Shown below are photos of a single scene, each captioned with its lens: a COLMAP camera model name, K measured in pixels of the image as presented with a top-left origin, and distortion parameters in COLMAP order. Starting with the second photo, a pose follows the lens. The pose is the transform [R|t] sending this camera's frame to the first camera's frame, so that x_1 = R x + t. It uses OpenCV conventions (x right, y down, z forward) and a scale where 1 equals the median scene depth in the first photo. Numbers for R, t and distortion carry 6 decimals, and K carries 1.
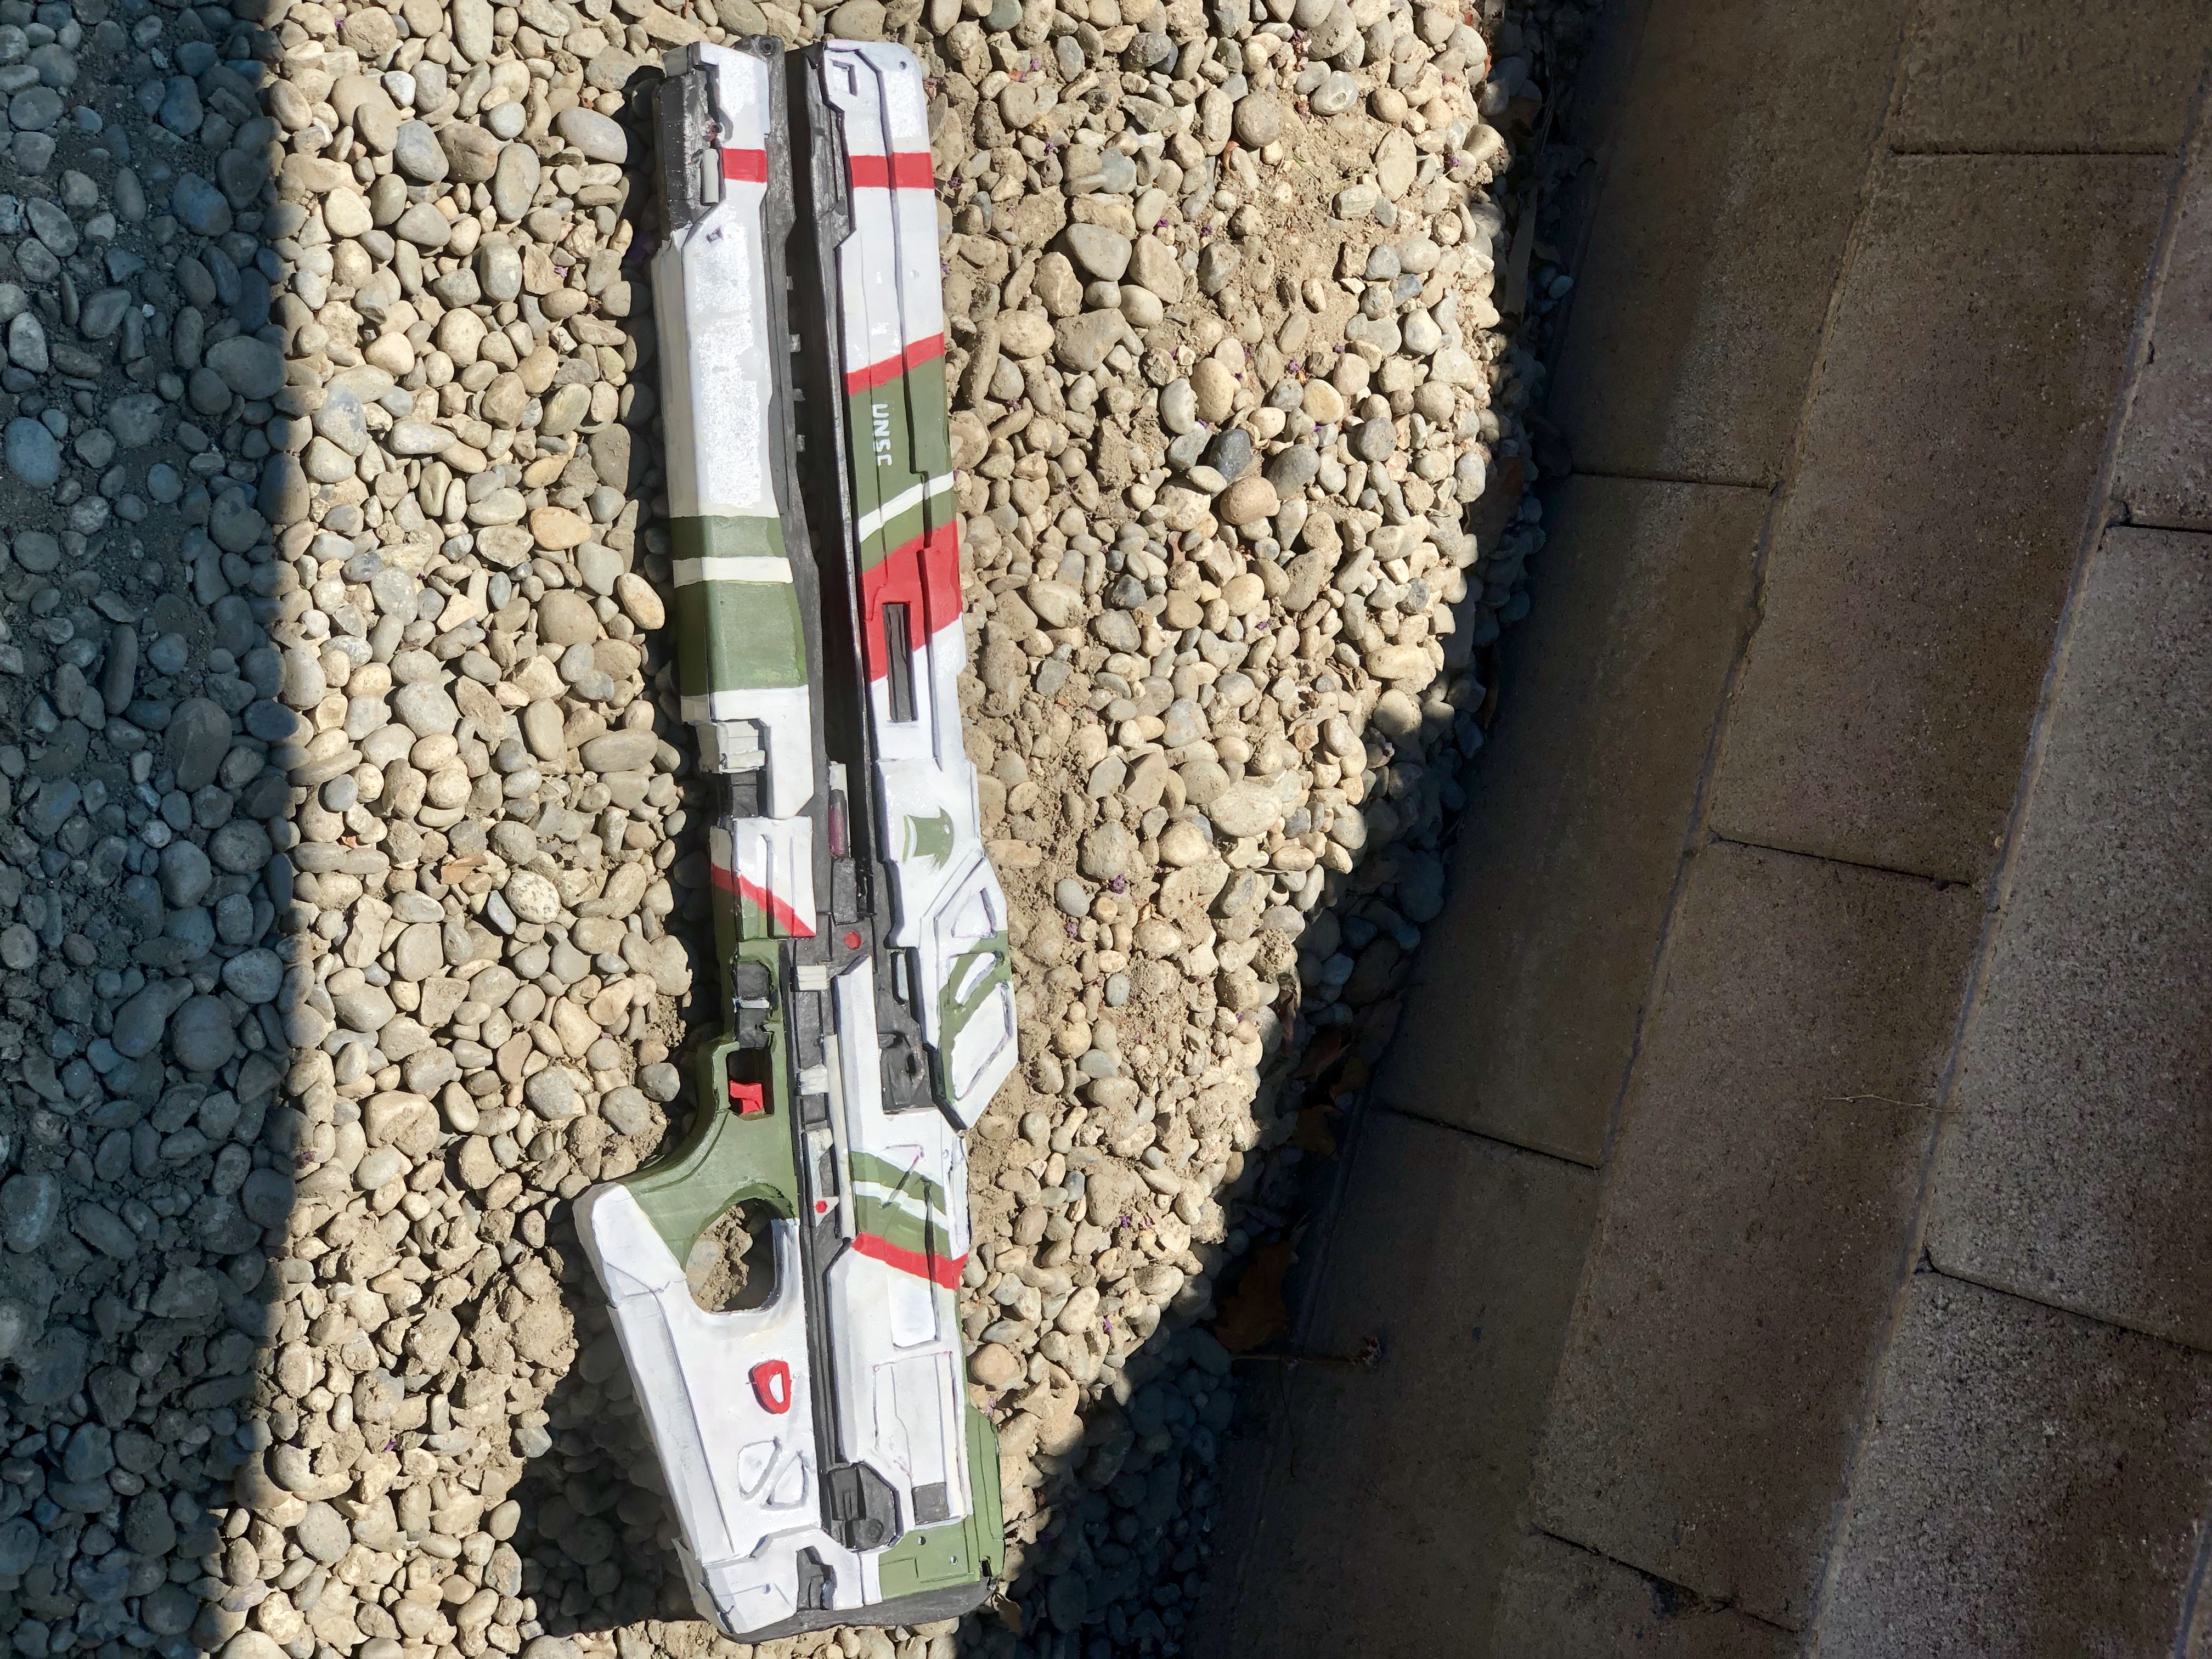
lens RADIAL K [[3250.7, 0, 1142.8], [0, 3250.7, 830.8], [0, 0, 1]] dist [0.018467, 0.000000]
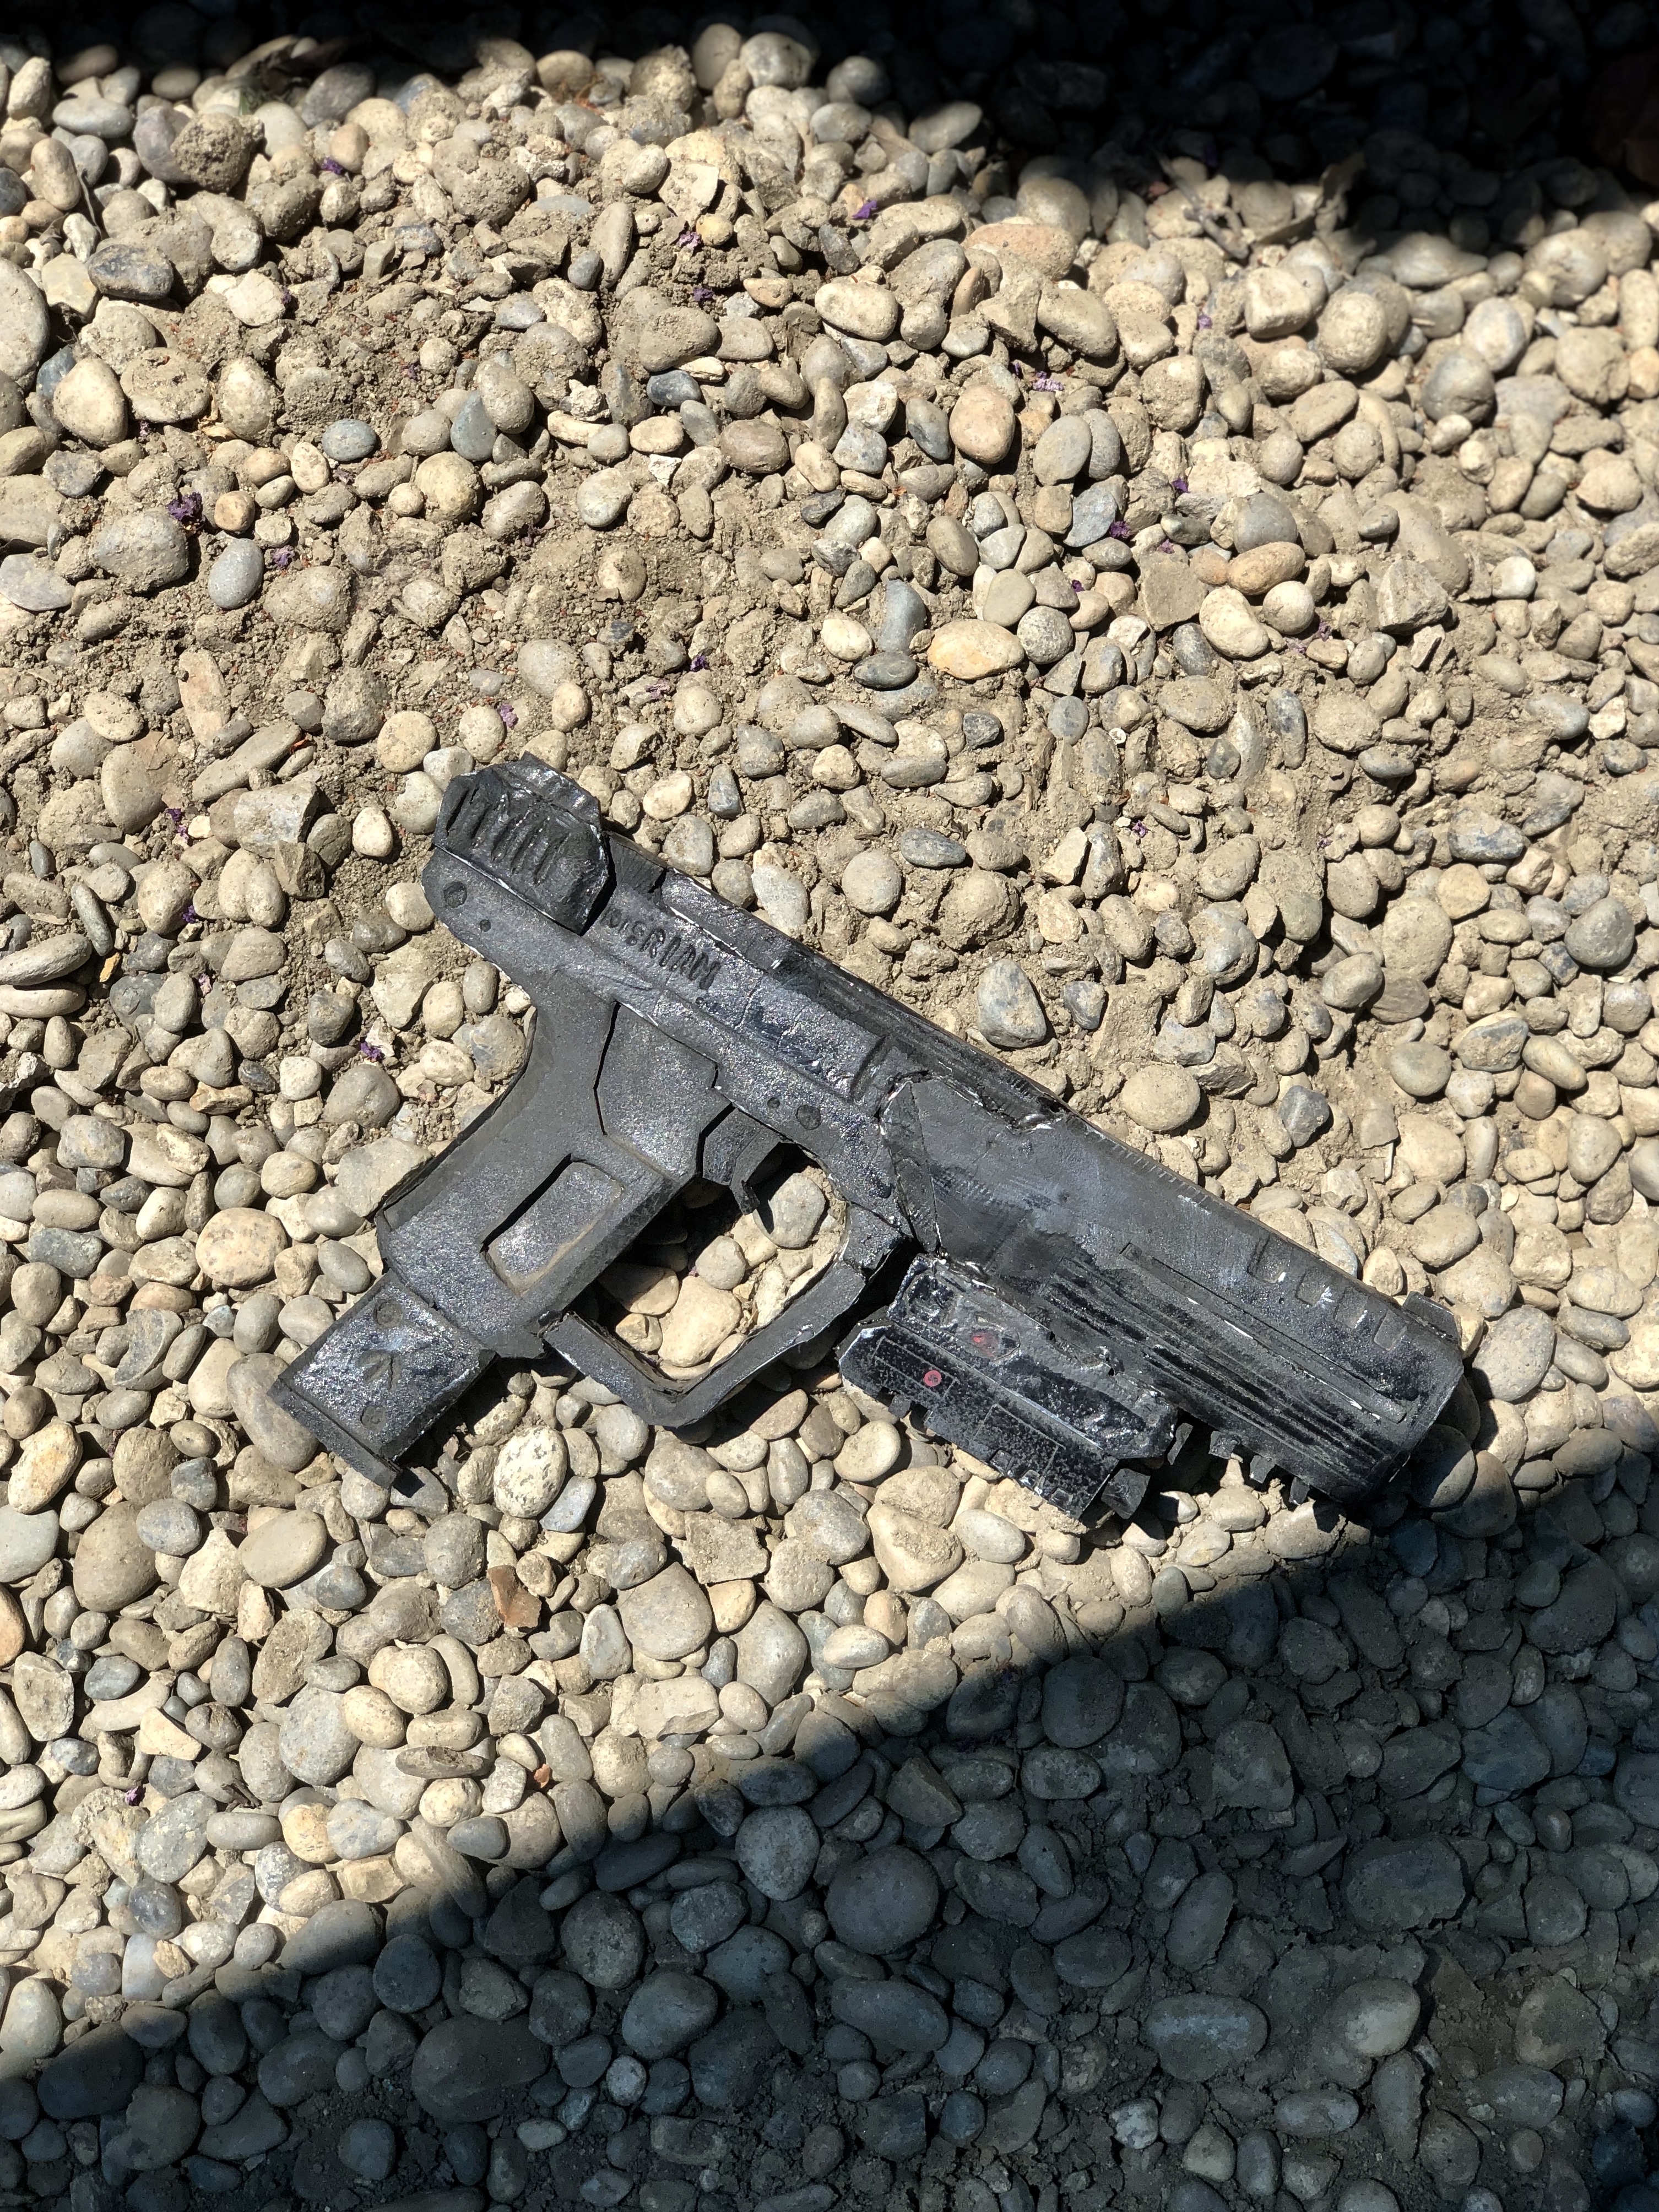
lens RADIAL K [[3250.7, 0, 797.1], [0, 3250.7, 1095.7], [0, 0, 1]] dist [0.018467, 0.000000]
pose [[-0.328965, -0.848396, -0.414737, 0.114333], [0.936434, -0.349784, -0.027243, 0.101726], [-0.121955, -0.397336, 0.909533, 0.380779]]
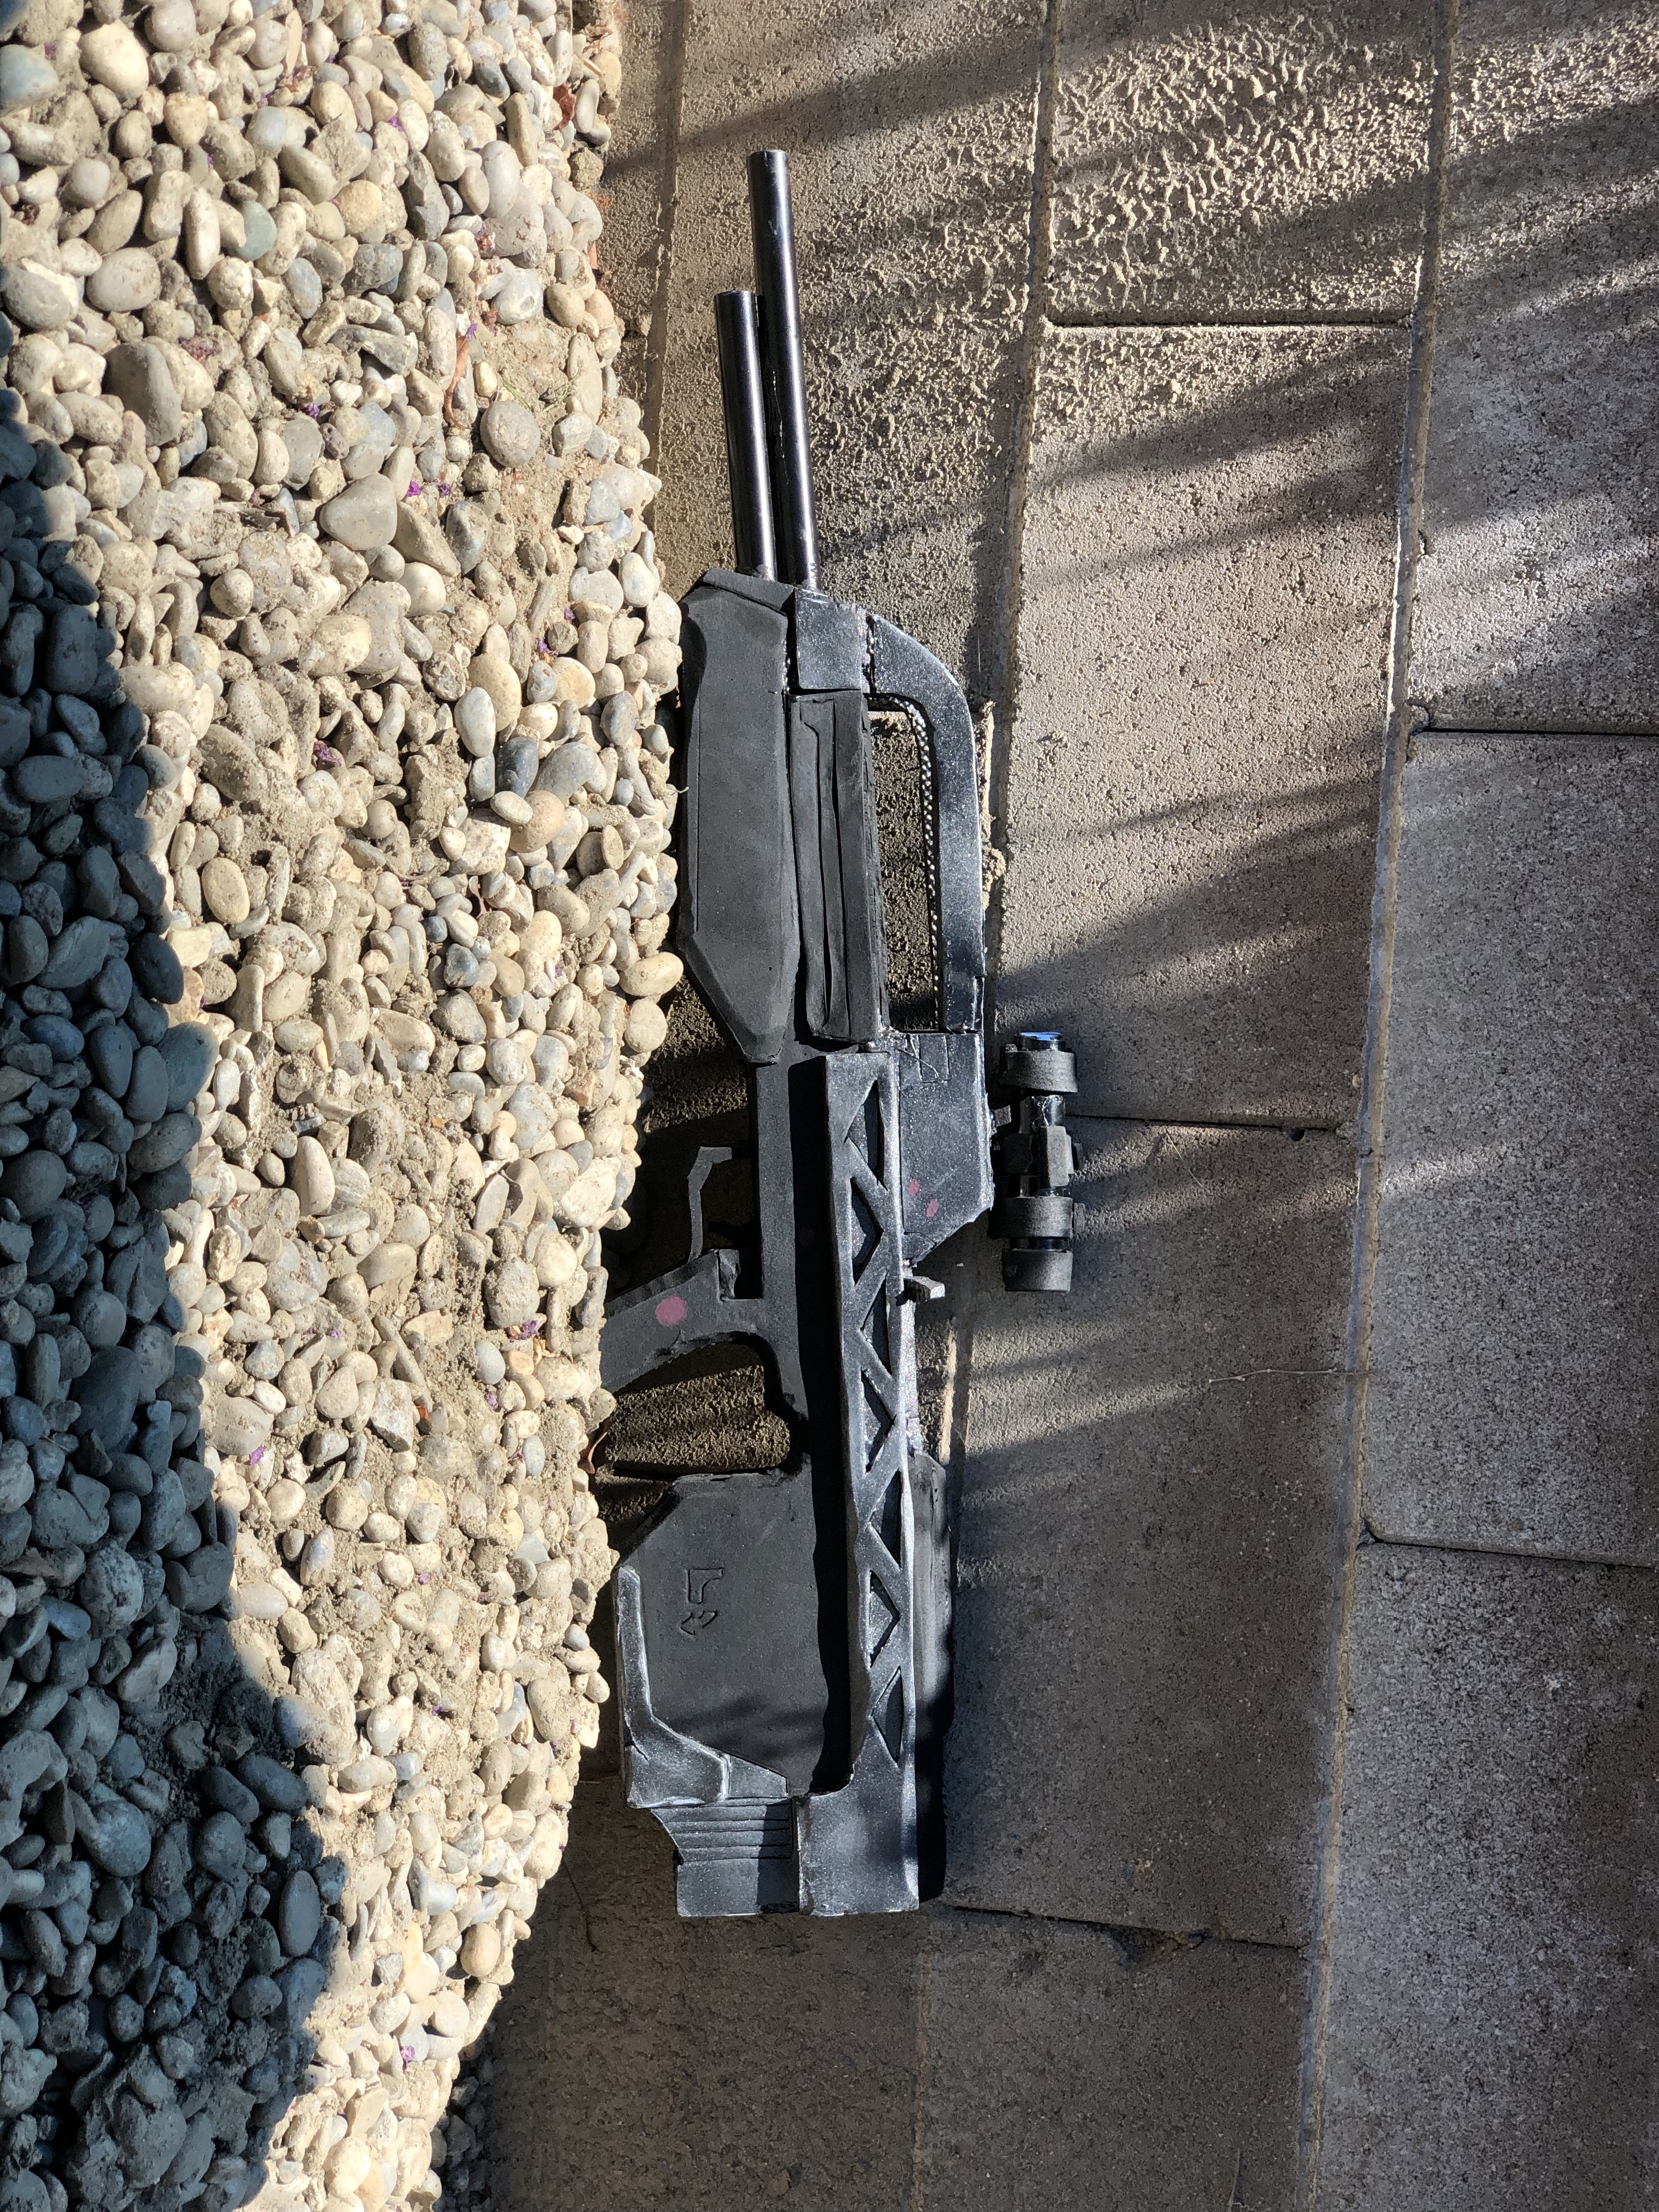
lens RADIAL K [[3250.7, 0, 877.2], [0, 3250.7, 1088.4], [0, 0, 1]] dist [0.018467, 0.000000]
pose [[0.834388, -0.183263, 0.519818, -0.339427], [0.131858, 0.982090, 0.134585, -0.138284], [-0.535173, -0.043754, 0.843609, 0.278193]]
